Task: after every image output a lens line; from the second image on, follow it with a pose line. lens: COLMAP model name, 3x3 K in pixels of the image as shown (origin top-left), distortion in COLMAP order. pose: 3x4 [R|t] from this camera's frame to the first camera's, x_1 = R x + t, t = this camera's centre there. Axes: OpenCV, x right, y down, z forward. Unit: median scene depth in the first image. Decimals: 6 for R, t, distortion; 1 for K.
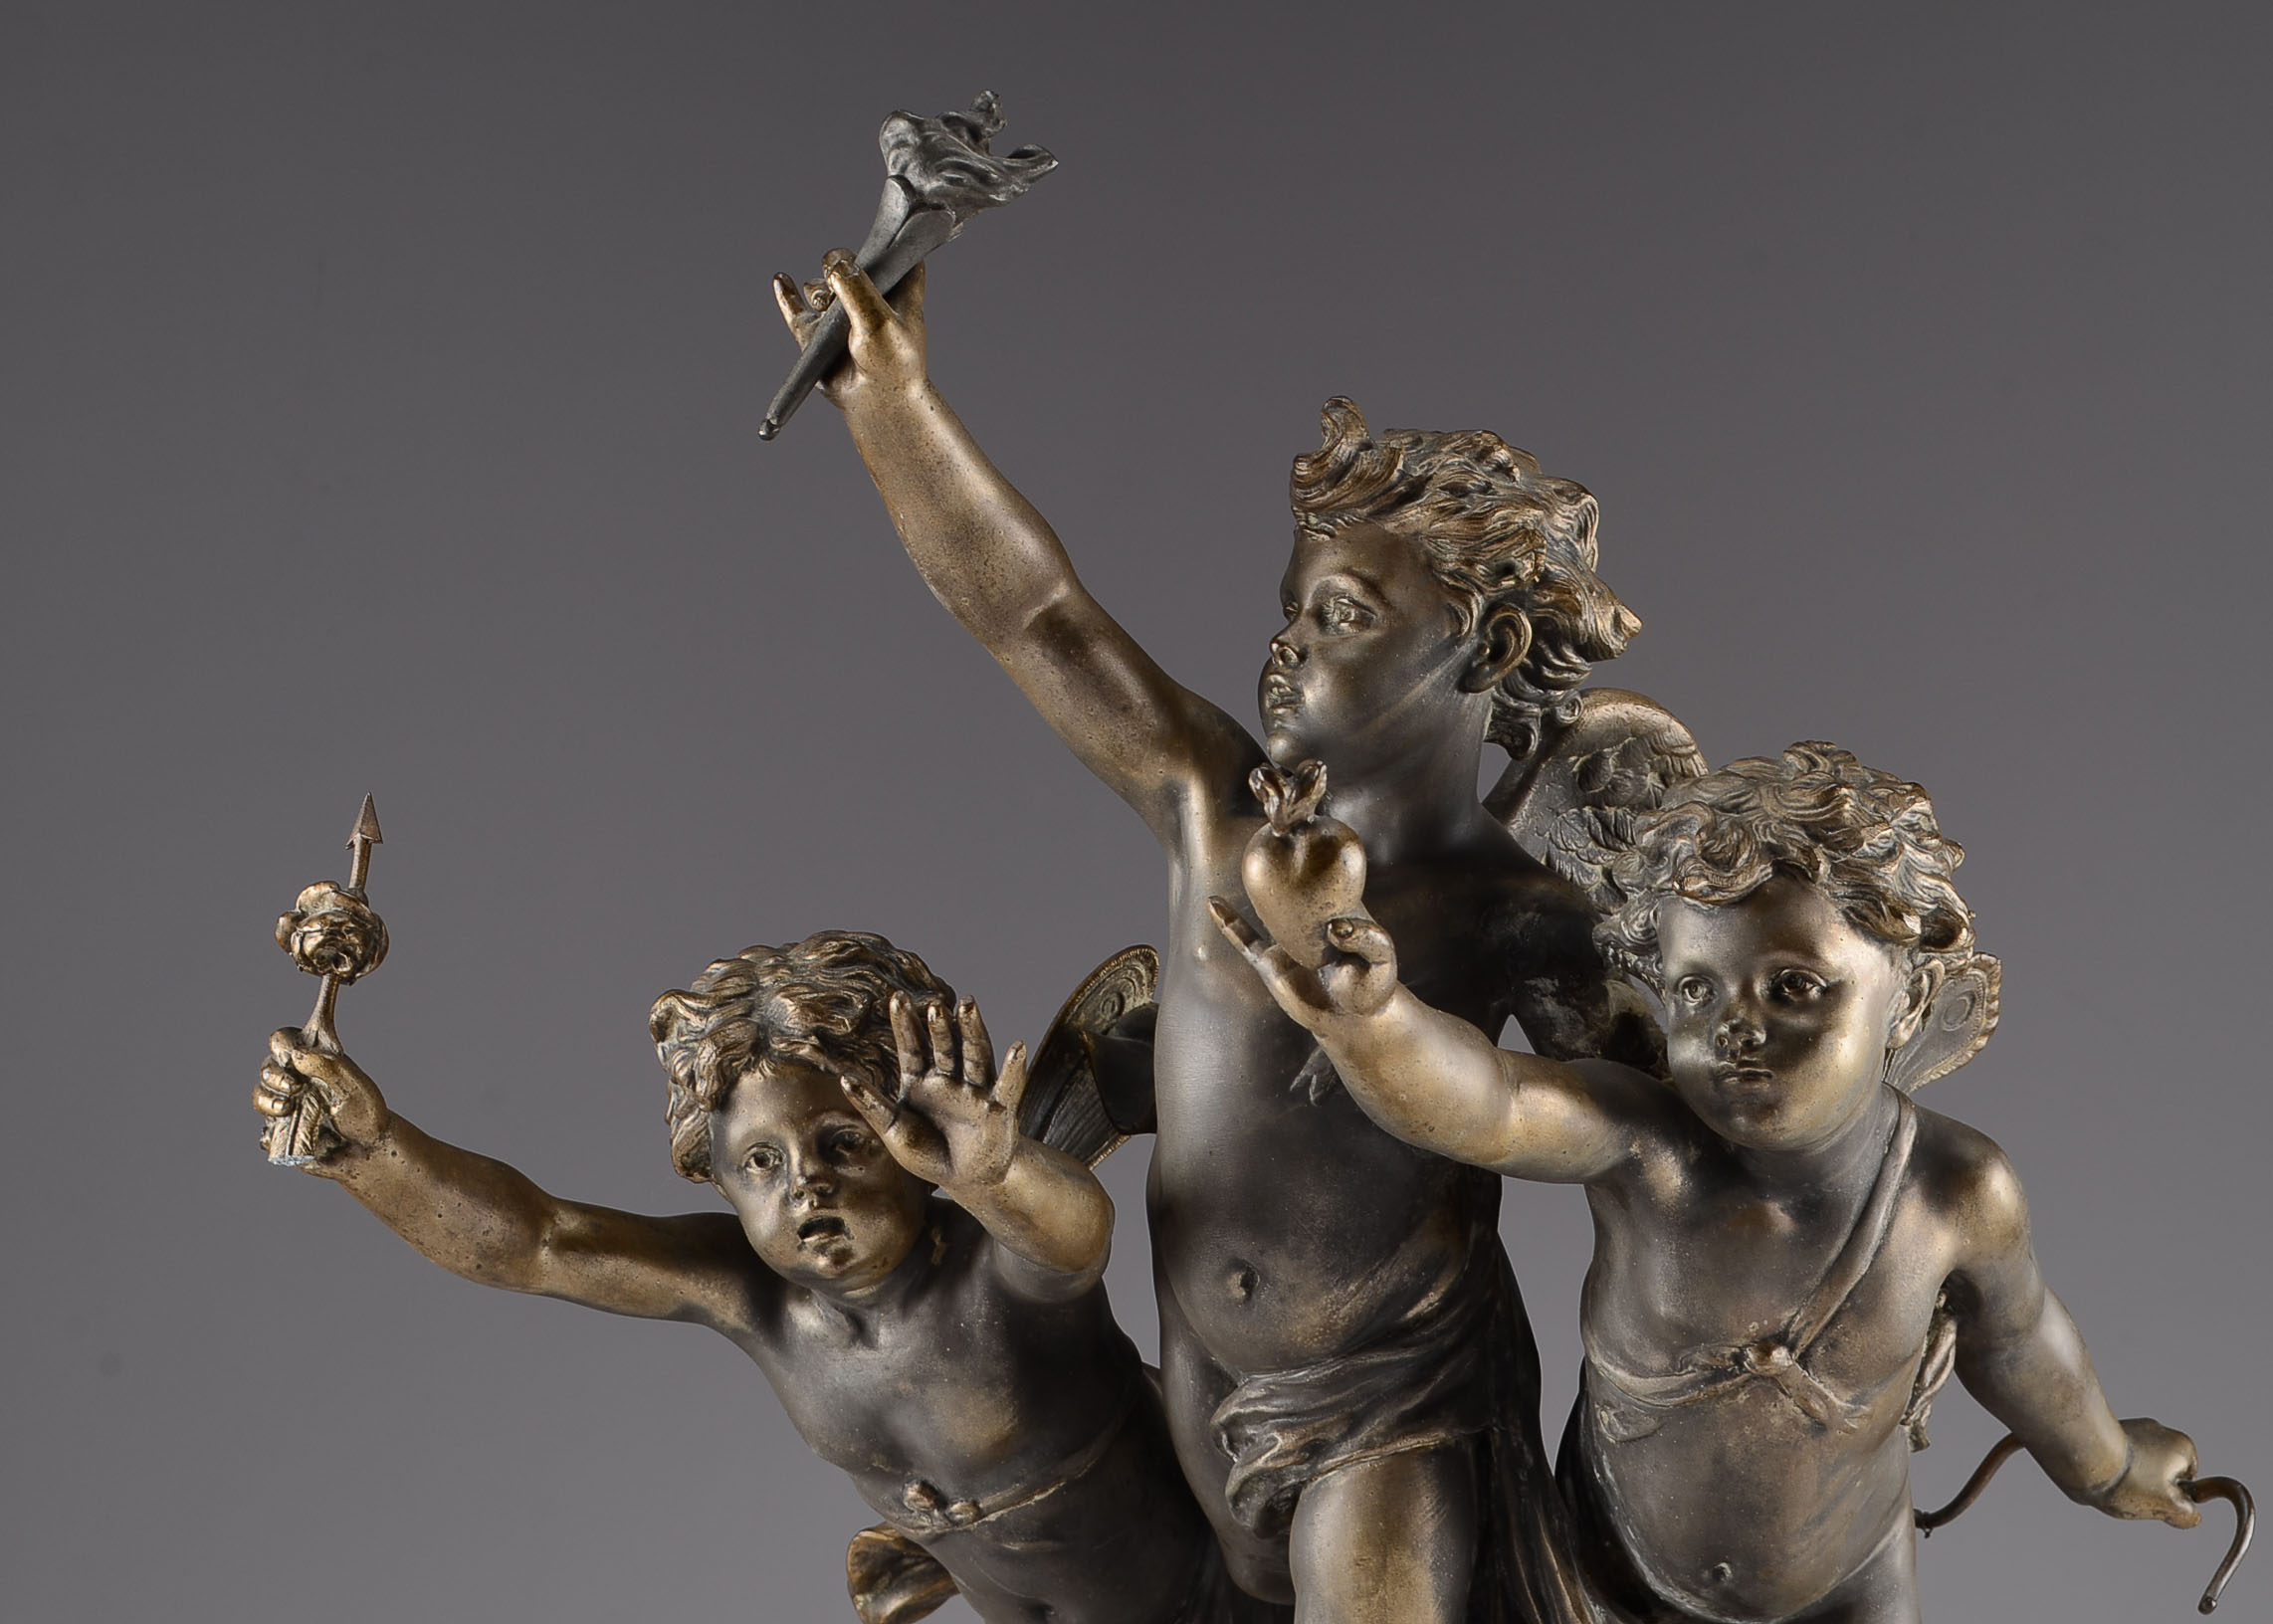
lens RADIAL K [[5201.8, 0, 1136.5], [0, 5201.8, 812.0], [0, 0, 1]] dist [0.005406, 0.211438]
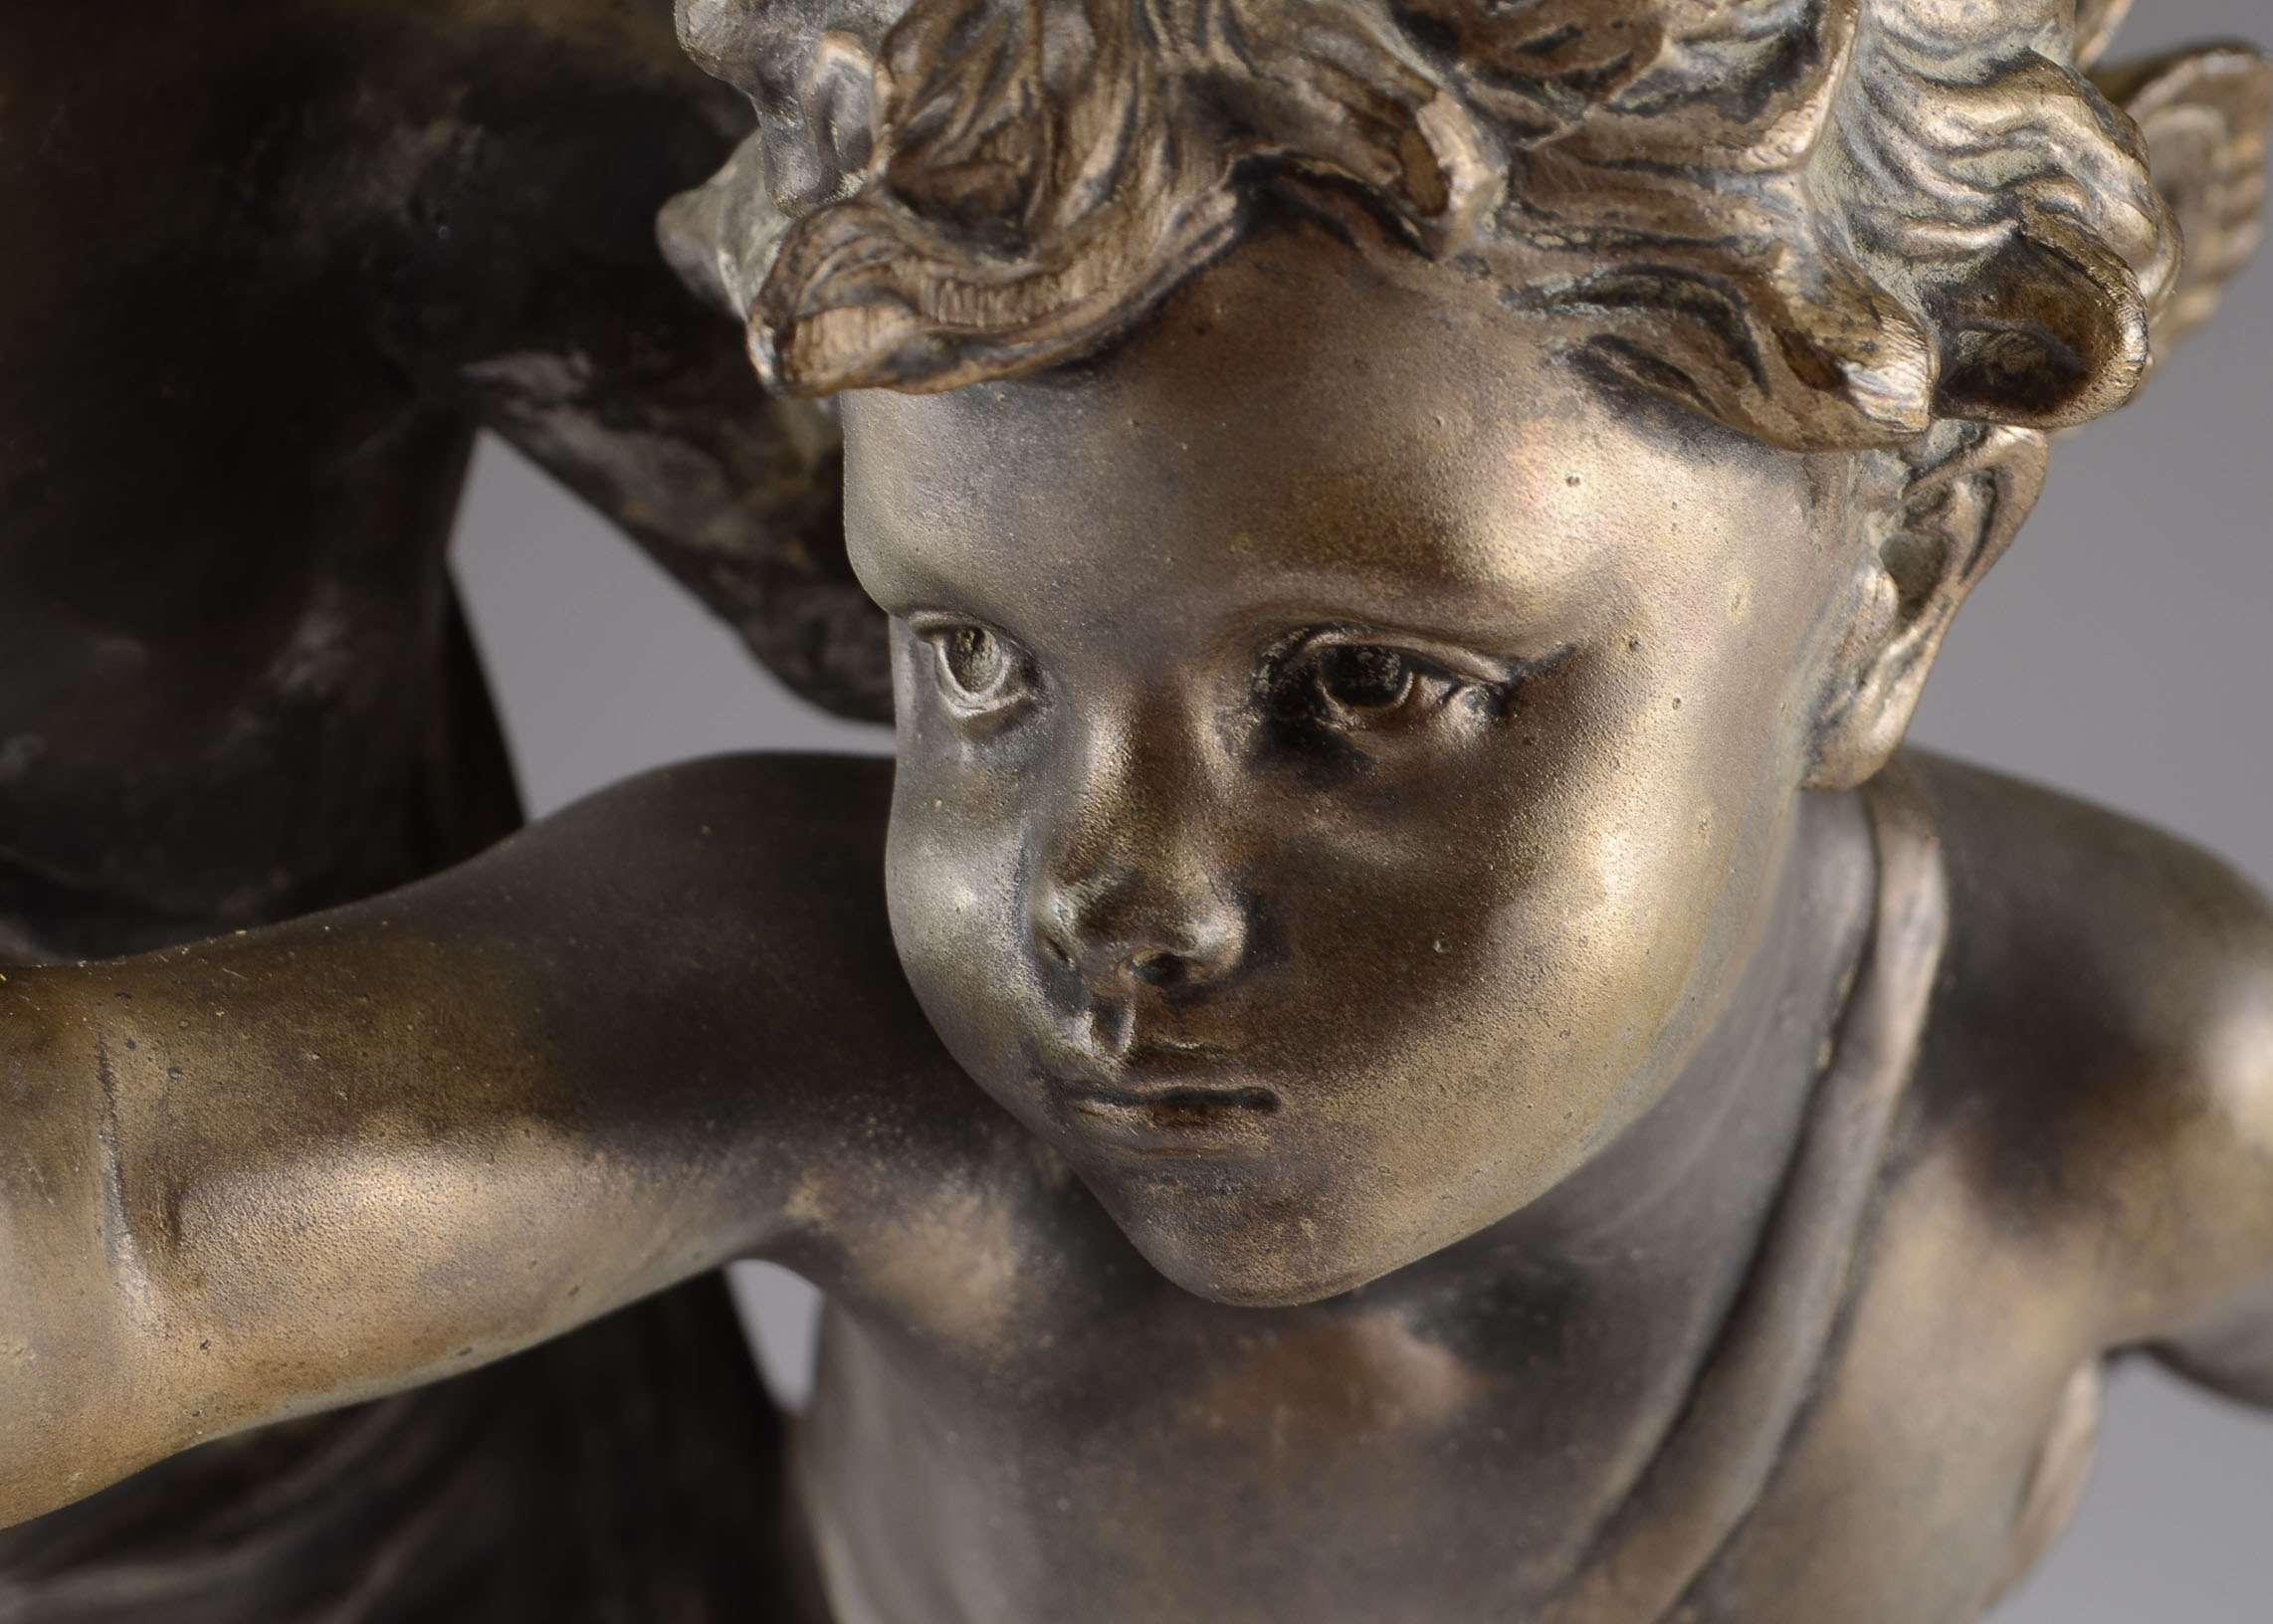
lens RADIAL K [[5201.8, 0, 1136.5], [0, 5201.8, 812.0], [0, 0, 1]] dist [0.005406, 0.211438]
pose [[0.997387, -0.055582, -0.046148, 0.122074], [0.069177, 0.918923, 0.388324, -0.047864], [0.020823, -0.390502, 0.920367, 0.763105]]
